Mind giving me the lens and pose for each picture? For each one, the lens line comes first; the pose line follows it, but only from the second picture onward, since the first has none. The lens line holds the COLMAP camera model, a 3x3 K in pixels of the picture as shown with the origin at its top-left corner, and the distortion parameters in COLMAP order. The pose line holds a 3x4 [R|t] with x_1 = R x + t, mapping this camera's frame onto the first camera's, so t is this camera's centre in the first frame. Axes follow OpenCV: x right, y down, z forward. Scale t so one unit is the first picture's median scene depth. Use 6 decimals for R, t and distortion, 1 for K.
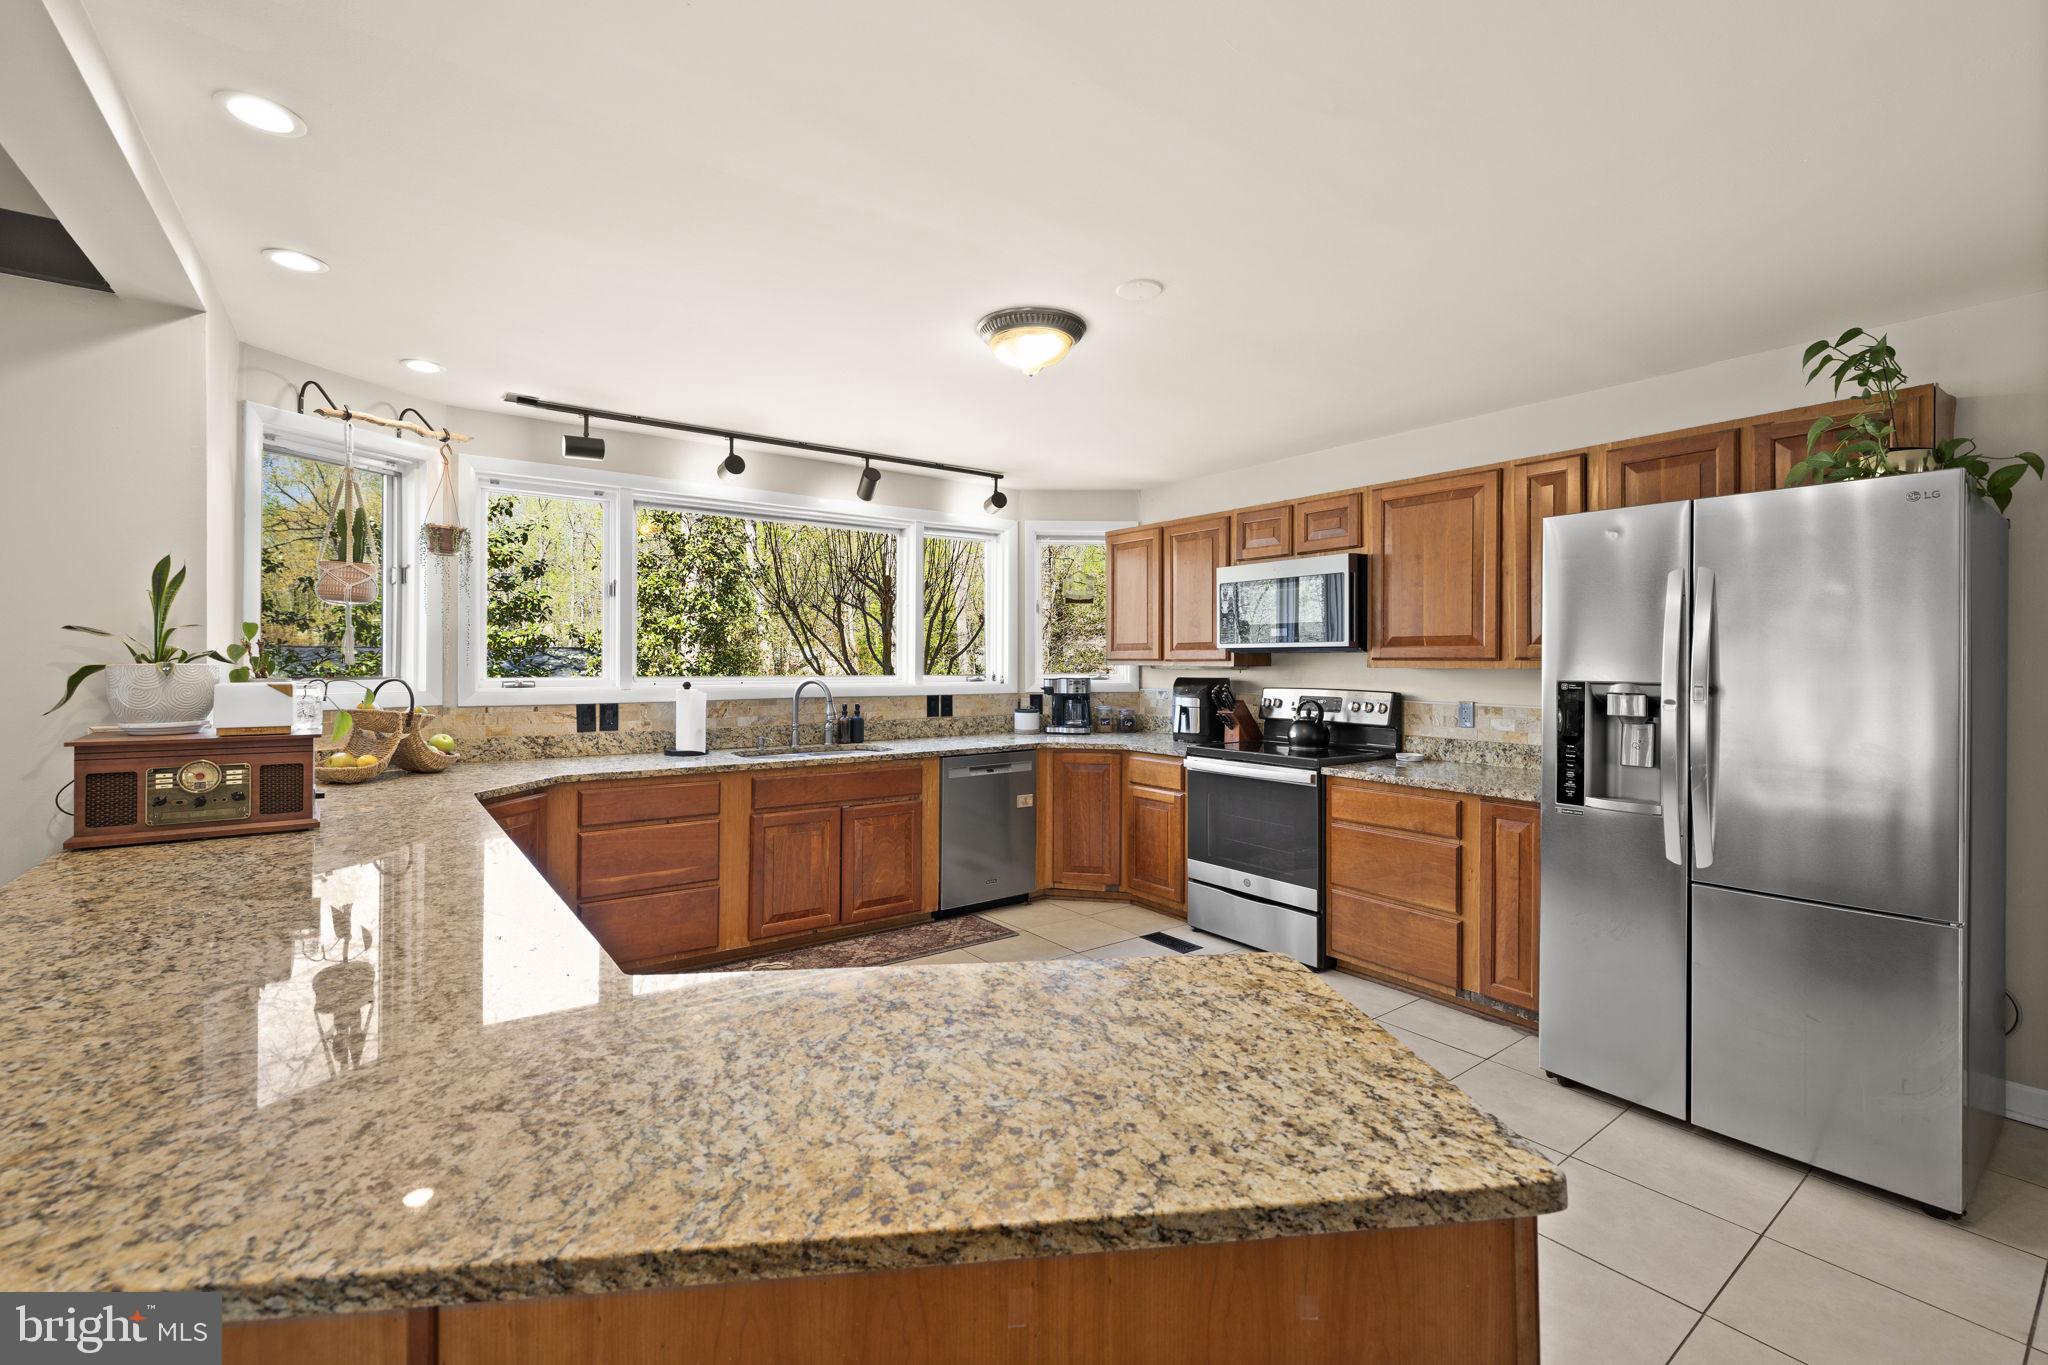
lens RADIAL K [[872.2, 0, 1025.0], [0, 872.2, 665.1], [0, 0, 1]] dist [-0.000341, 0.000637]
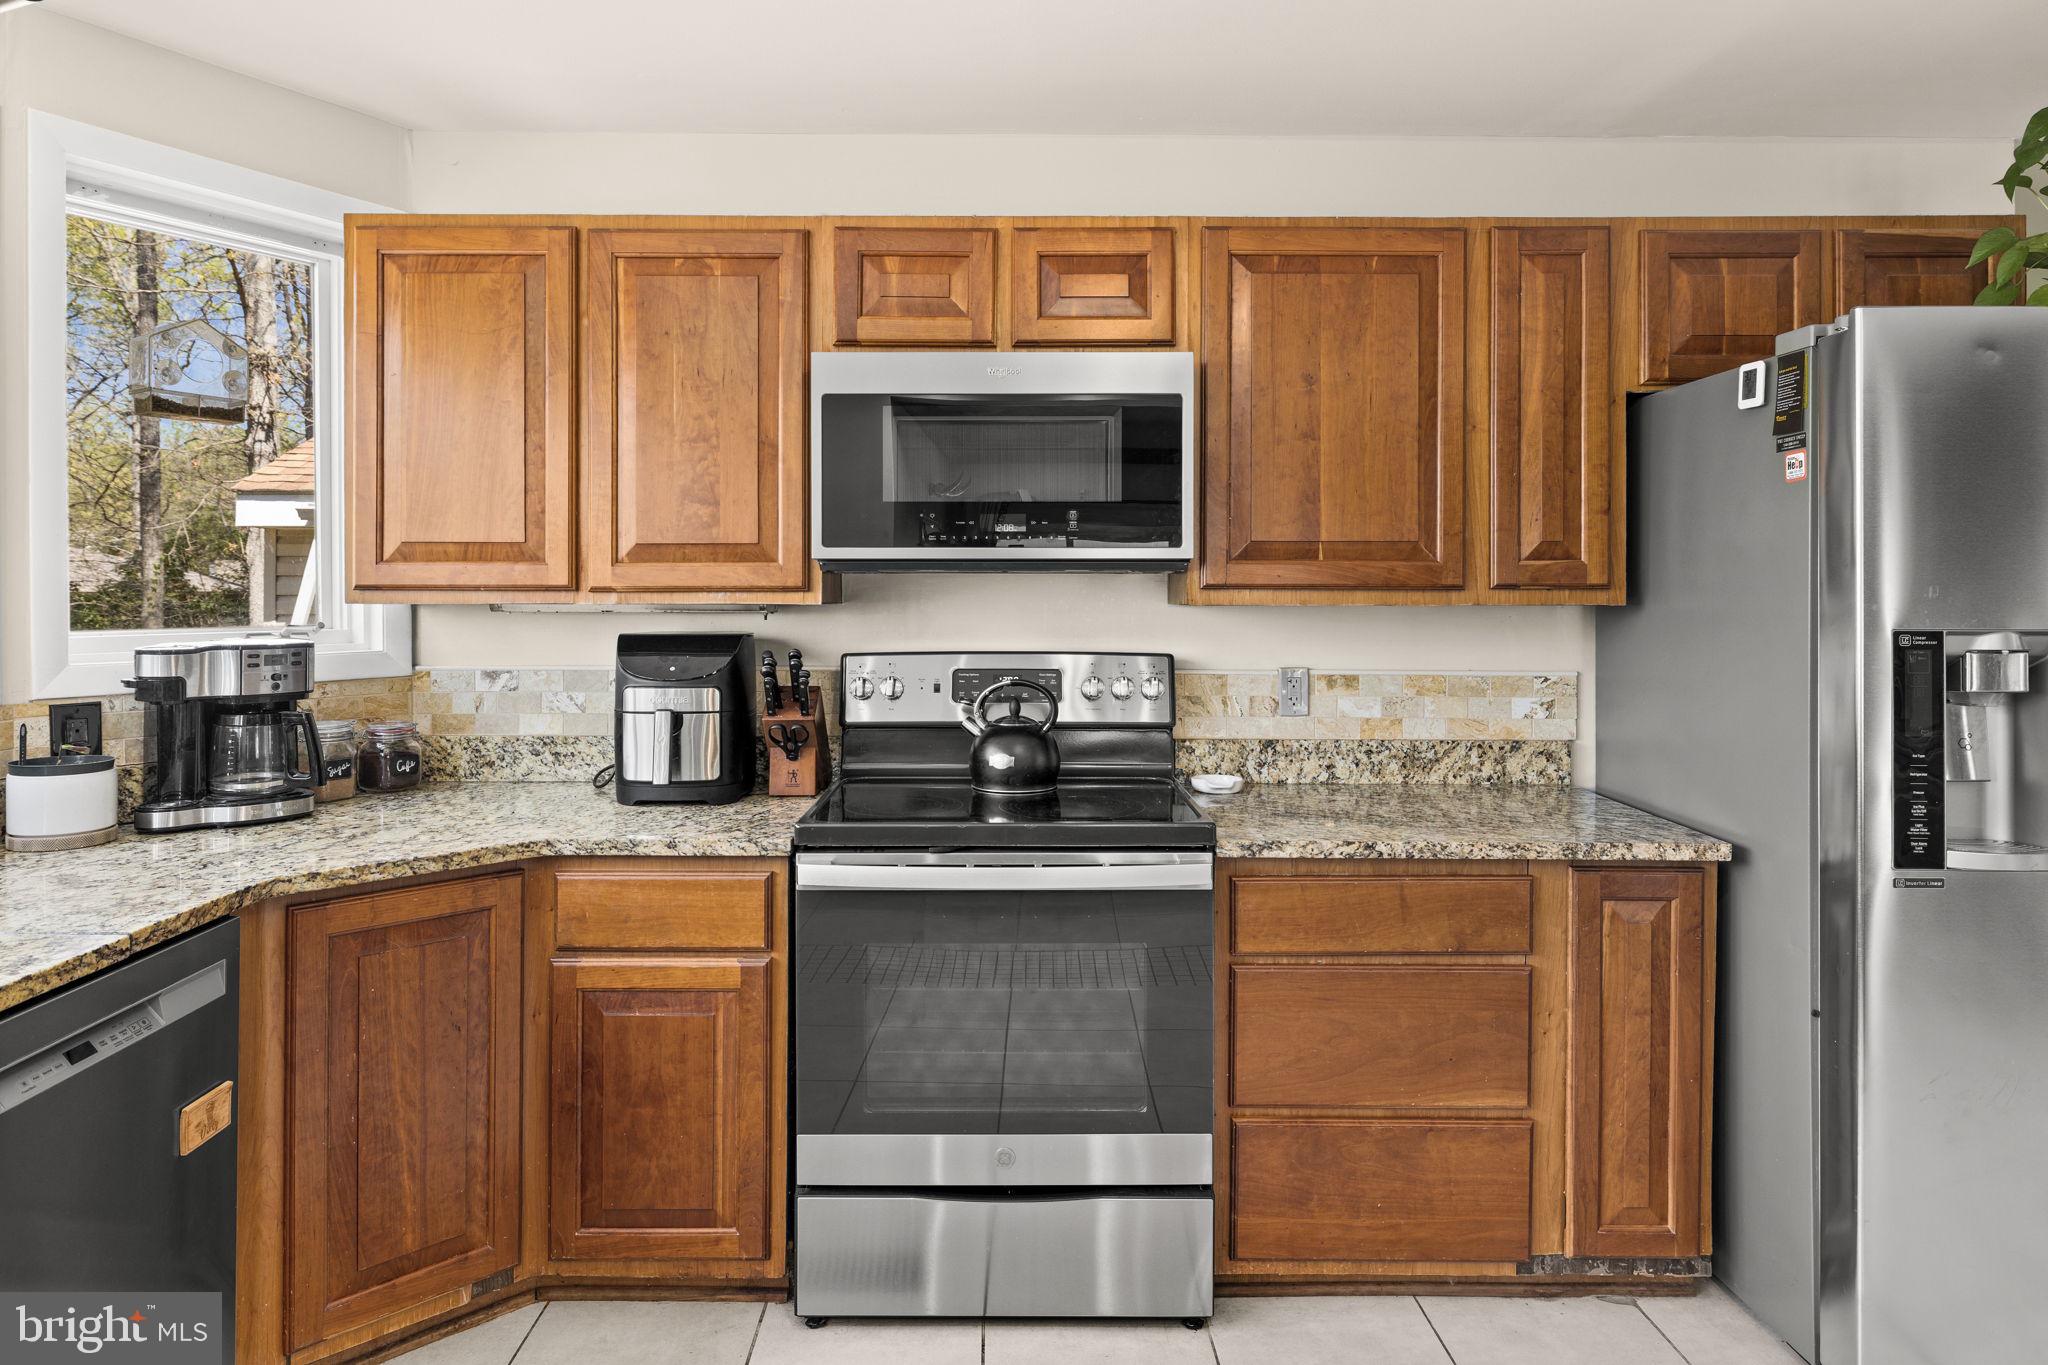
lens RADIAL K [[1203.0, 0, 1030.5], [0, 1203.0, 590.5], [0, 0, 1]] dist [0.004171, 0.000303]
pose [[0.586651, -0.001210, 0.809839, -0.175019], [0.004289, 0.999990, -0.001613, -0.004246], [-0.809828, 0.004419, 0.586650, 0.672027]]
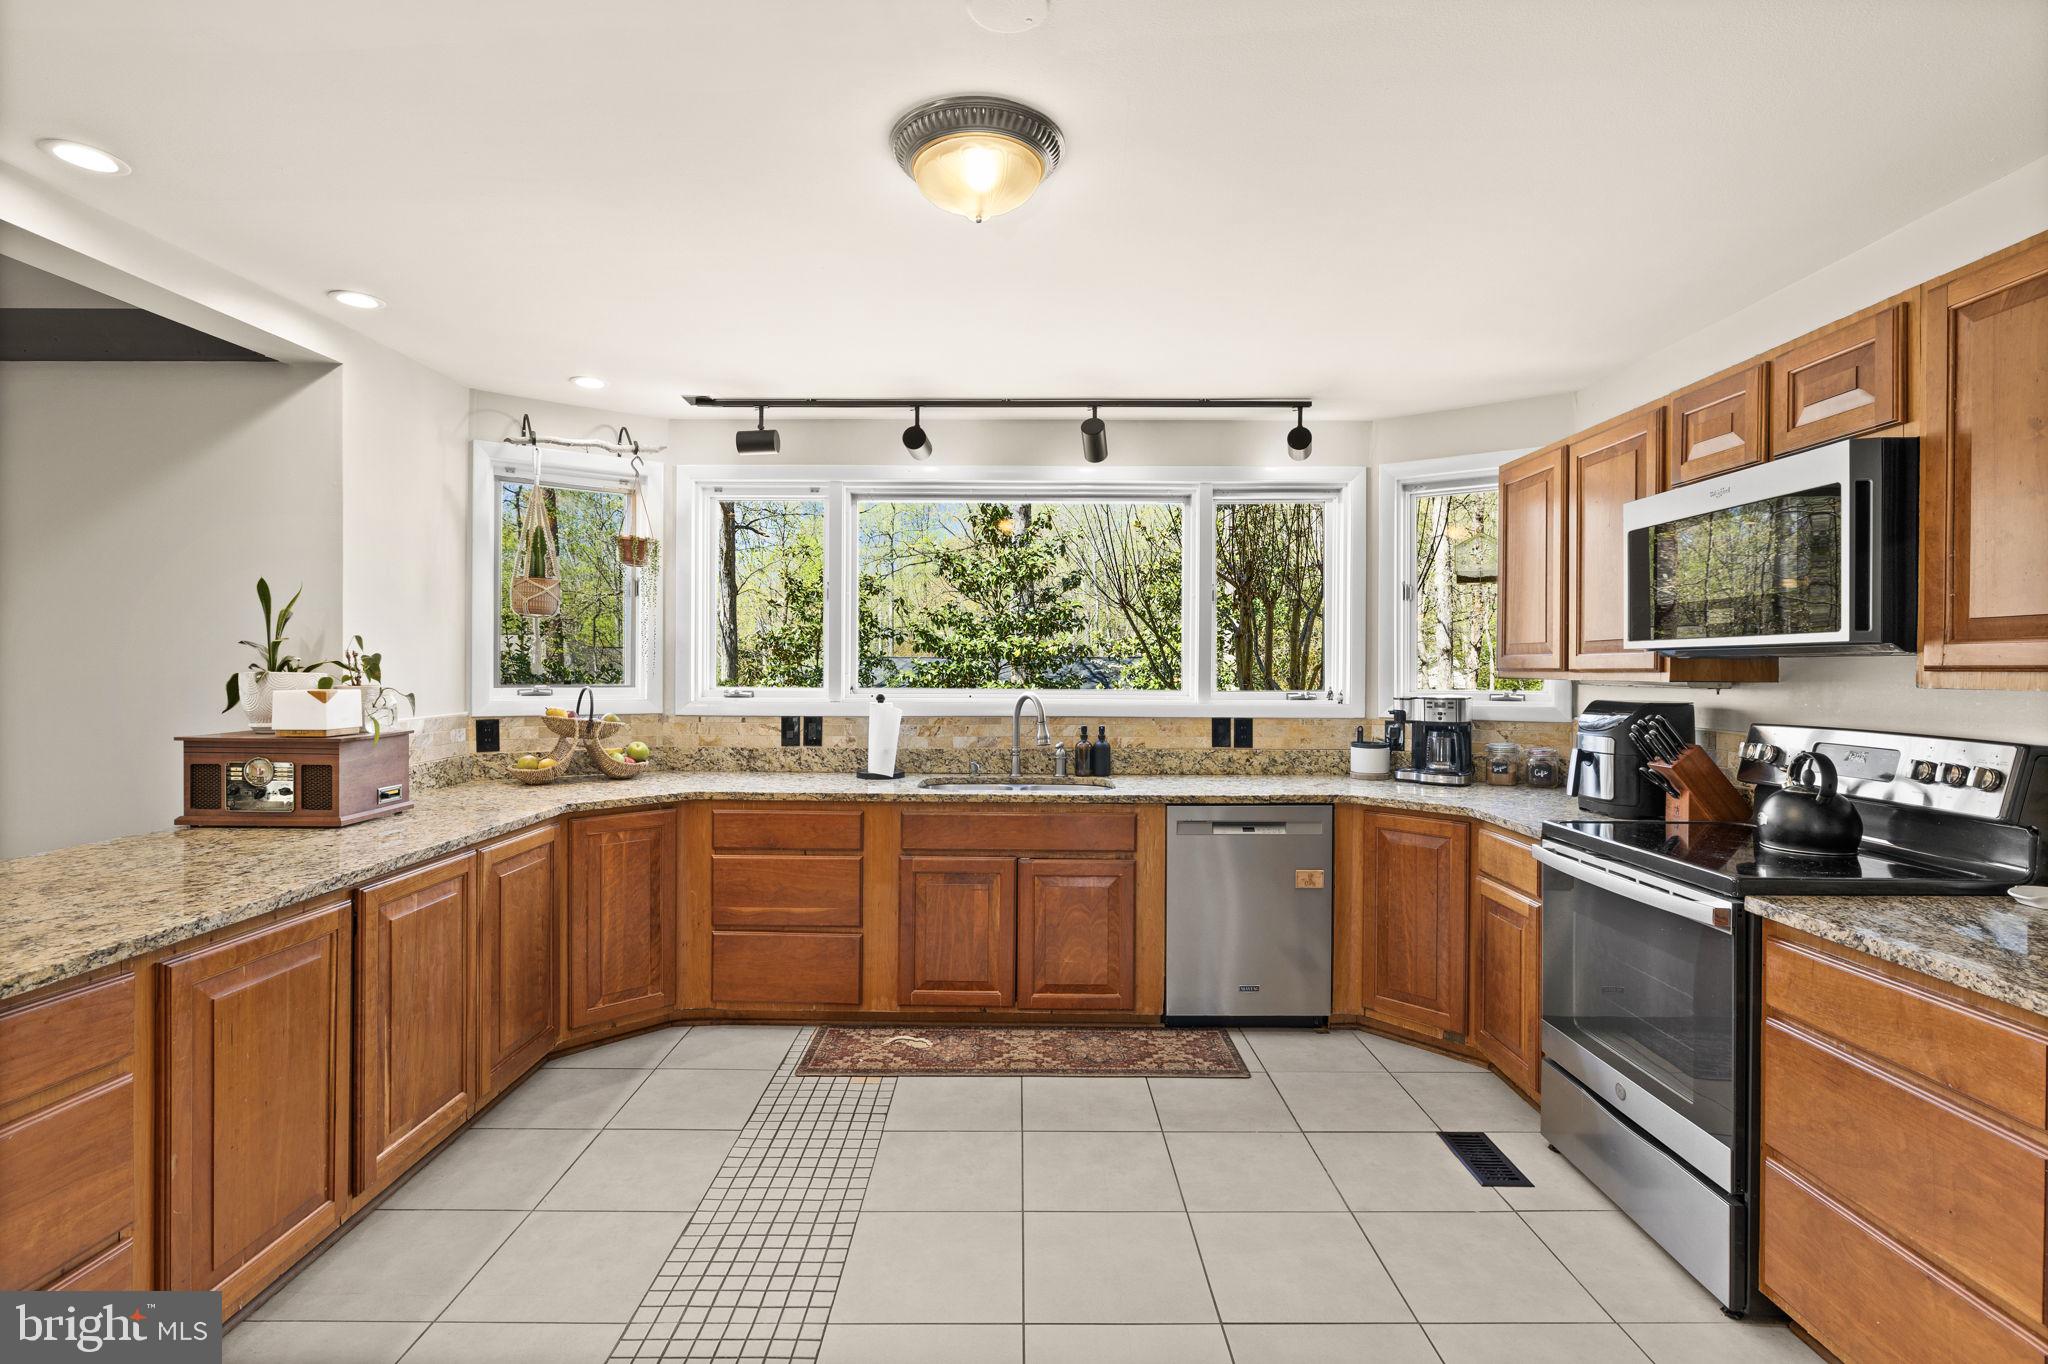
lens RADIAL K [[967.3, 0, 1022.2], [0, 967.3, 677.8], [0, 0, 1]] dist [-0.001780, 0.001462]
pose [[0.798817, 0.006360, -0.601541, 0.315283], [-0.004814, 0.999980, 0.004179, -0.002217], [0.601555, -0.000442, 0.798831, 0.312985]]
